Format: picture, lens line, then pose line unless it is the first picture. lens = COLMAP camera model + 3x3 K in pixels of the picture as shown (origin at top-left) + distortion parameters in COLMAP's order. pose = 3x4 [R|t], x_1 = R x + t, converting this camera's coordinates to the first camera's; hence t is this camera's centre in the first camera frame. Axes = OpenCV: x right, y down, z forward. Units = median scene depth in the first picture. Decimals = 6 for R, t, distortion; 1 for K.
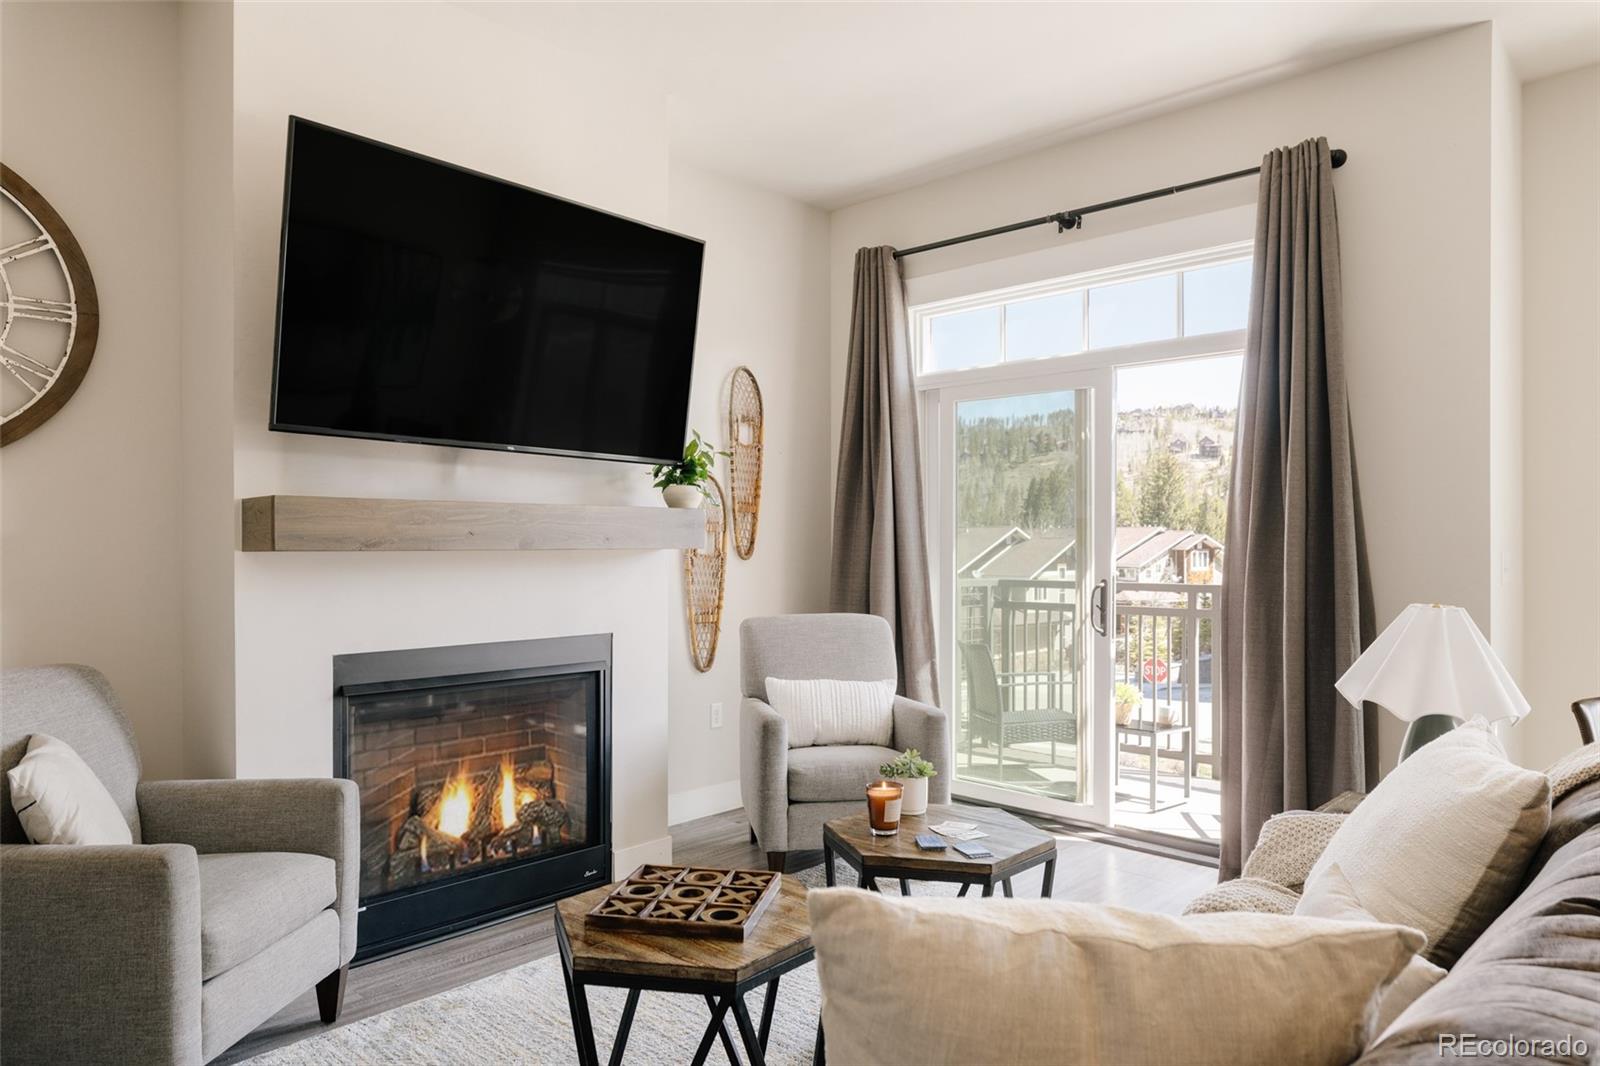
lens RADIAL K [[1025.4, 0, 796.4], [0, 1025.4, 543.8], [0, 0, 1]] dist [-0.002720, -0.004233]
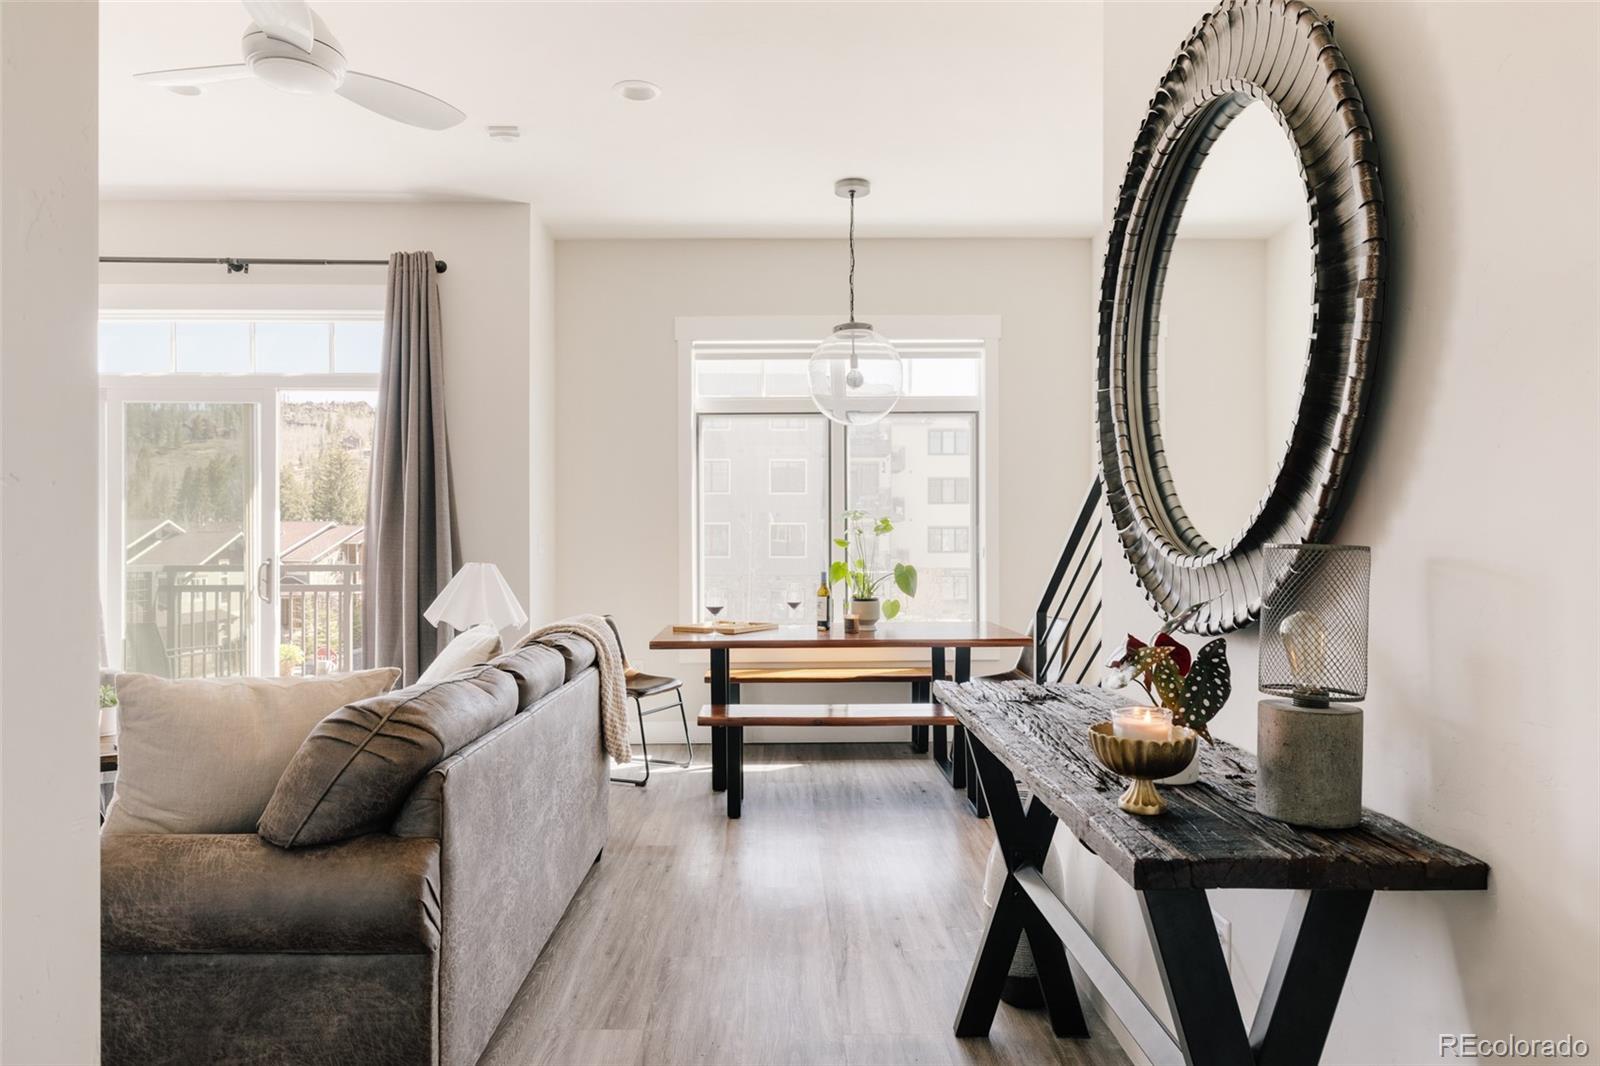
lens RADIAL K [[989.4, 0, 795.4], [0, 989.4, 544.8], [0, 0, 1]] dist [-0.002511, -0.001174]
pose [[0.712221, -0.004389, 0.701942, -0.088831], [0.000139, 0.999981, 0.006111, 0.011216], [-0.701956, -0.004255, 0.712208, -0.308672]]
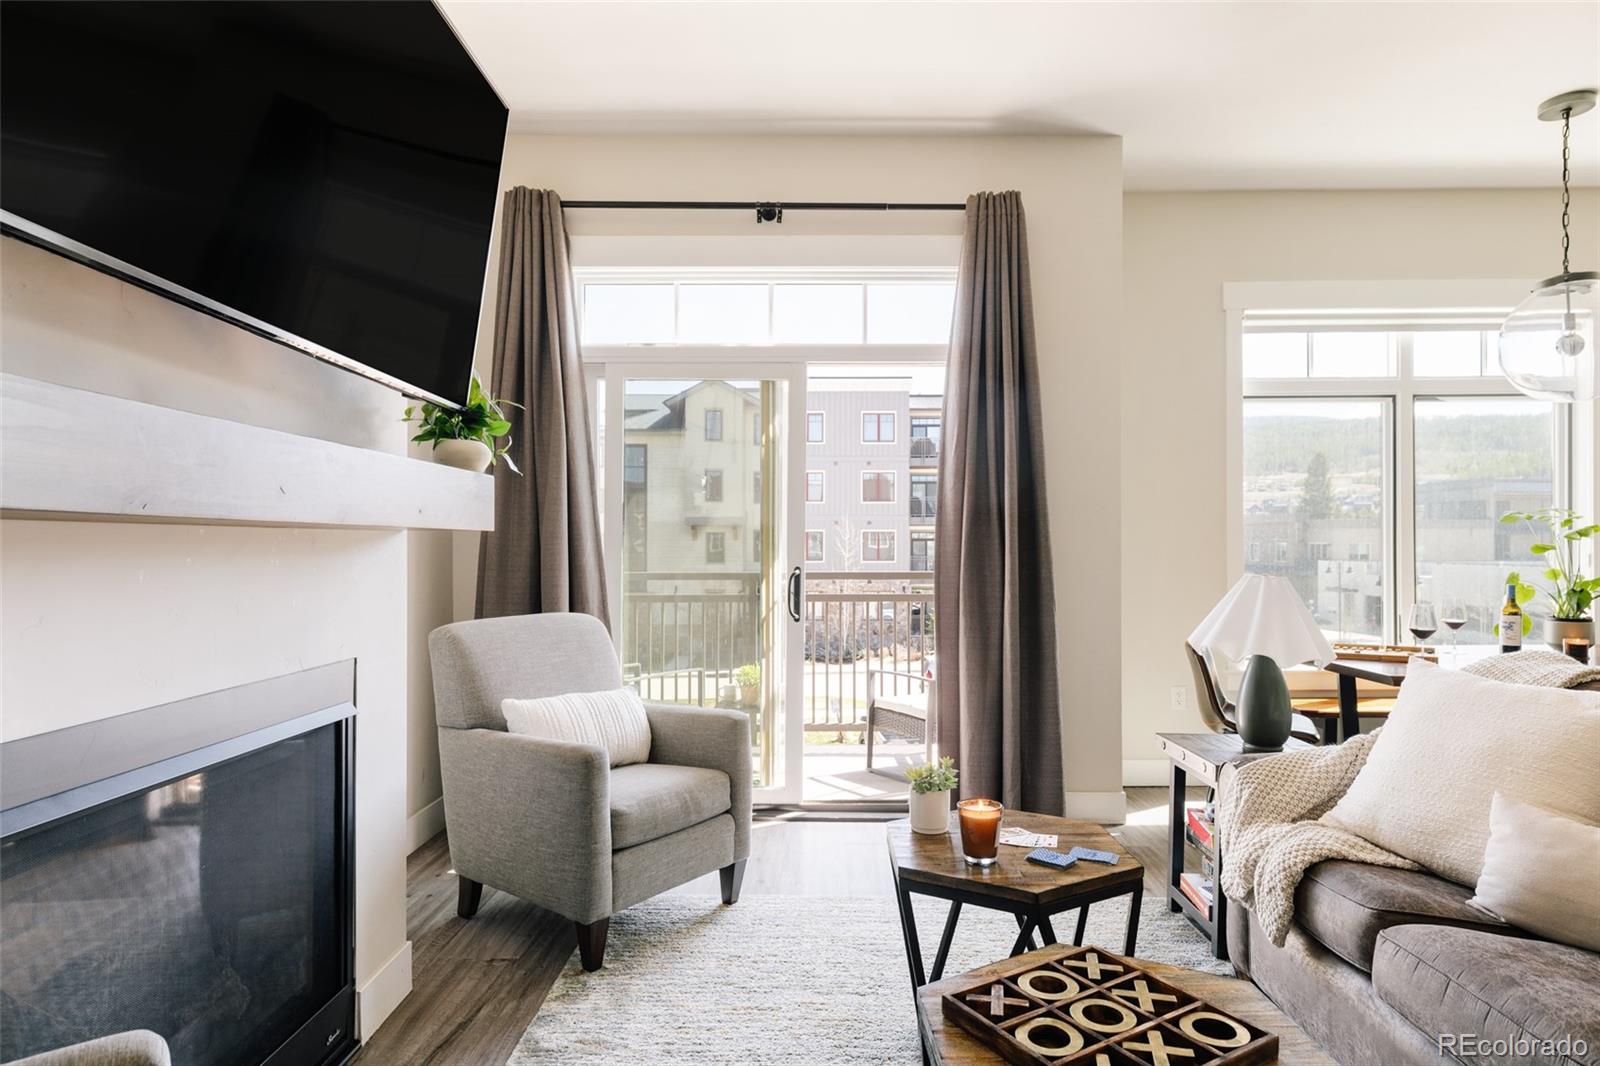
lens RADIAL K [[901.8, 0, 814.1], [0, 901.8, 541.7], [0, 0, 1]] dist [0.000422, 0.000426]
pose [[0.726523, 0.002538, 0.687138, -0.314427], [0.000044, 0.999993, -0.003740, 0.012724], [-0.687143, 0.002747, 0.726517, 0.326837]]
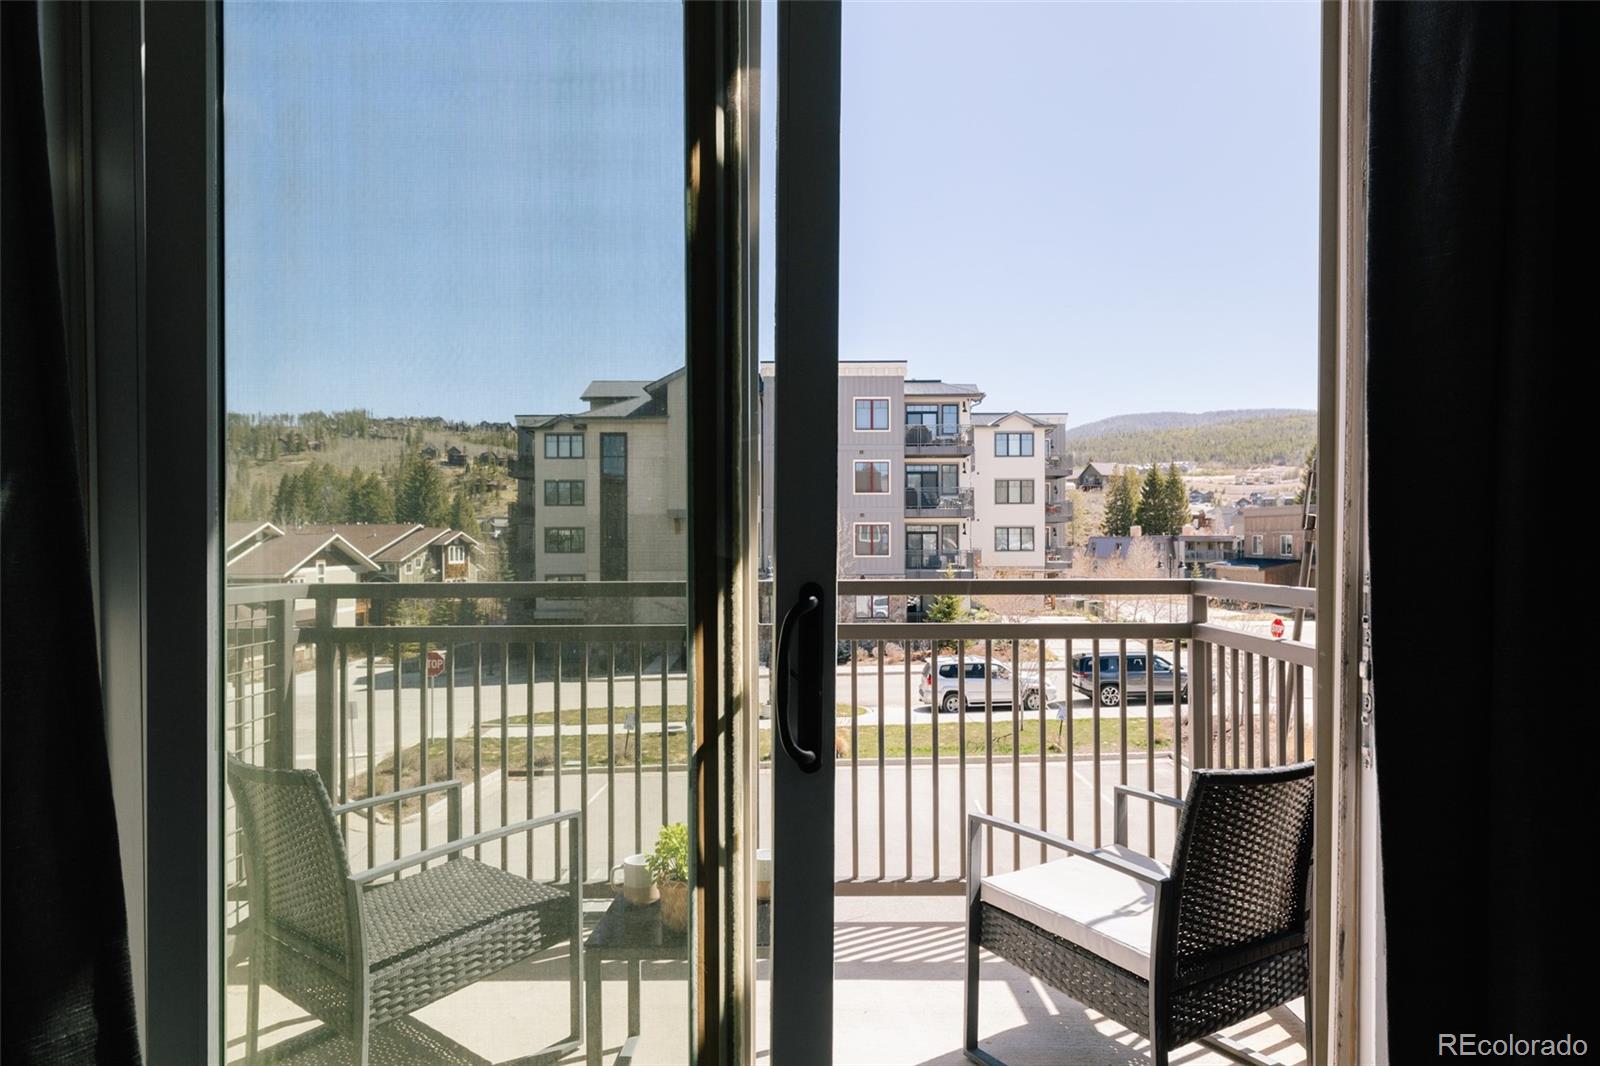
lens RADIAL K [[888.4, 0, 799.2], [0, 888.4, 540.3], [0, 0, 1]] dist [0.000891, 0.000477]
pose [[0.728995, -0.002822, 0.684513, 0.118614], [0.003388, 0.999994, 0.000514, 0.023274], [-0.684510, 0.001944, 0.729001, 0.808863]]
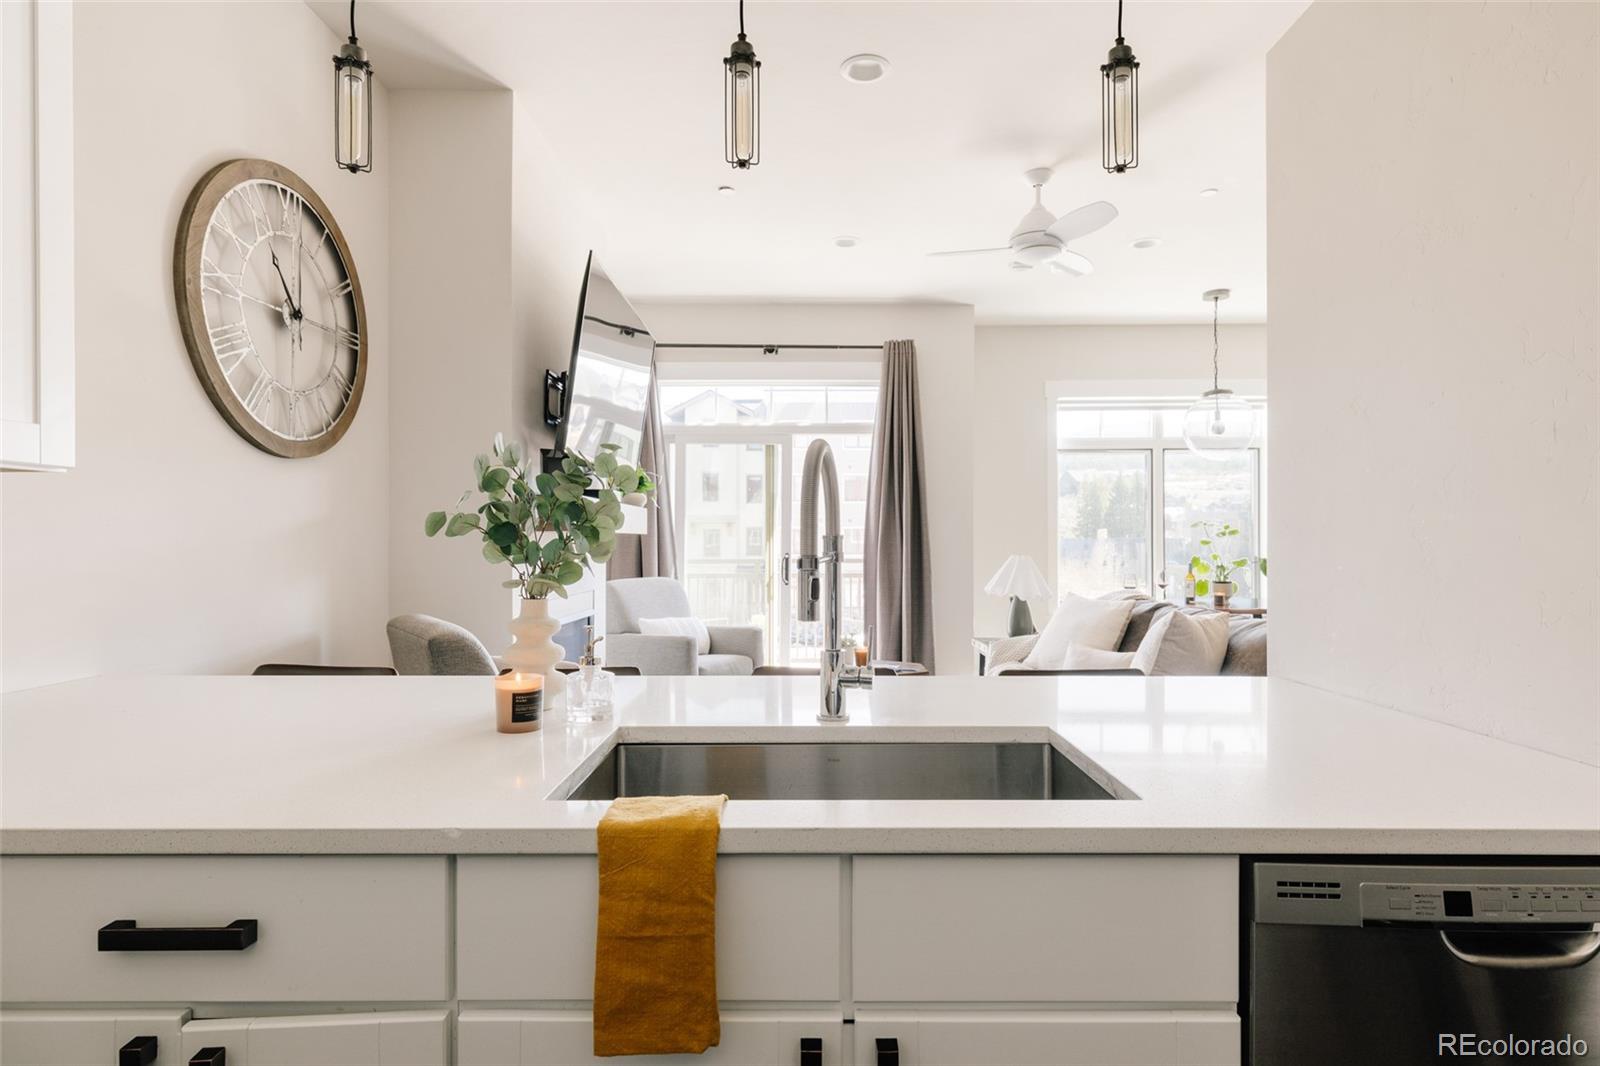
lens RADIAL K [[854.4, 0, 800.4], [0, 854.4, 539.8], [0, 0, 1]] dist [0.002583, 0.000193]
pose [[0.726490, 0.000558, 0.687176, -0.707035], [-0.000785, 1.000000, 0.000019, 0.012008], [-0.687176, -0.000553, 0.726491, -0.098079]]
